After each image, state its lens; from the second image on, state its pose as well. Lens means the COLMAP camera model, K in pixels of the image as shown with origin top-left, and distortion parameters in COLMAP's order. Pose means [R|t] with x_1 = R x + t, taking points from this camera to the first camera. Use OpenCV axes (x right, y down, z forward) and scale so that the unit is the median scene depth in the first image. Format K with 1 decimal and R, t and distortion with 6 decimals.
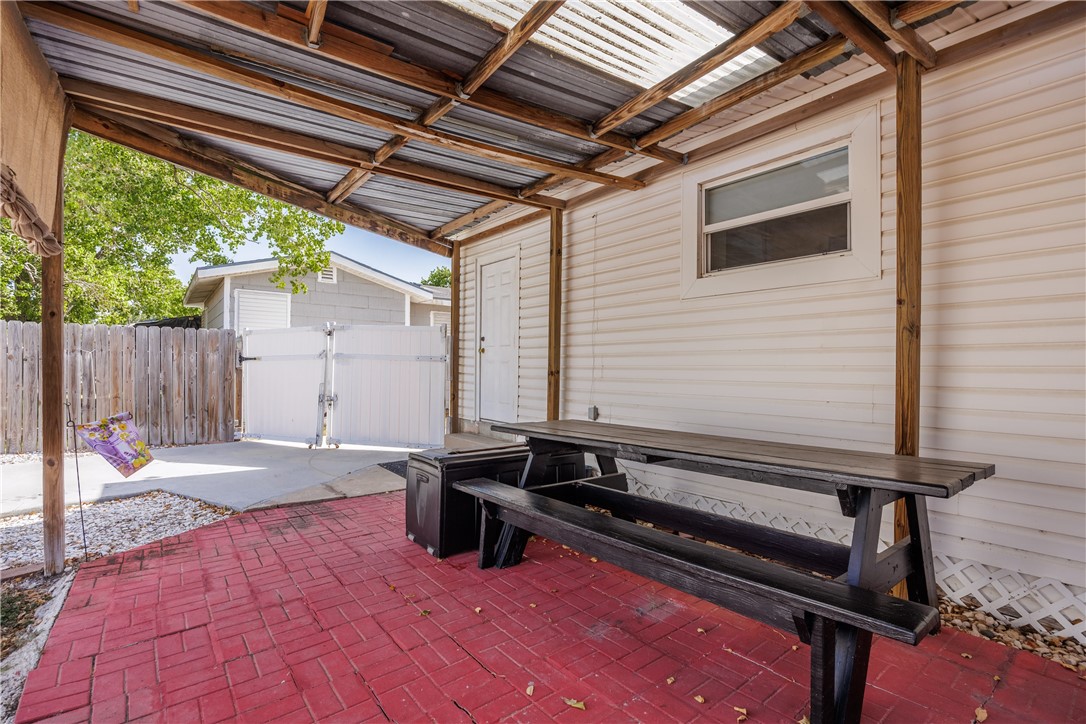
lens RADIAL K [[514.5, 0, 520.8], [0, 514.5, 367.8], [0, 0, 1]] dist [-0.013158, 0.000133]
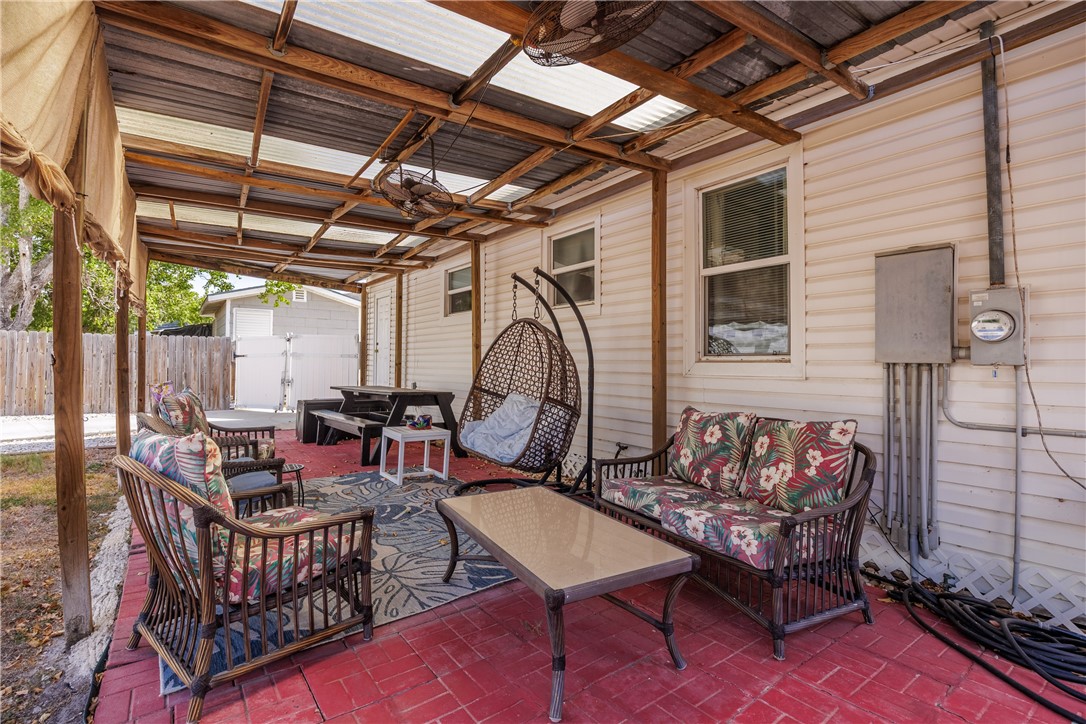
lens RADIAL K [[514.5, 0, 533.4], [0, 514.5, 361.4], [0, 0, 1]] dist [-0.013158, 0.000133]
pose [[0.999946, 0.000445, -0.010426, 0.400409], [-0.000499, 0.999987, -0.005166, 0.006755], [0.010424, 0.005171, 0.999932, -0.576564]]
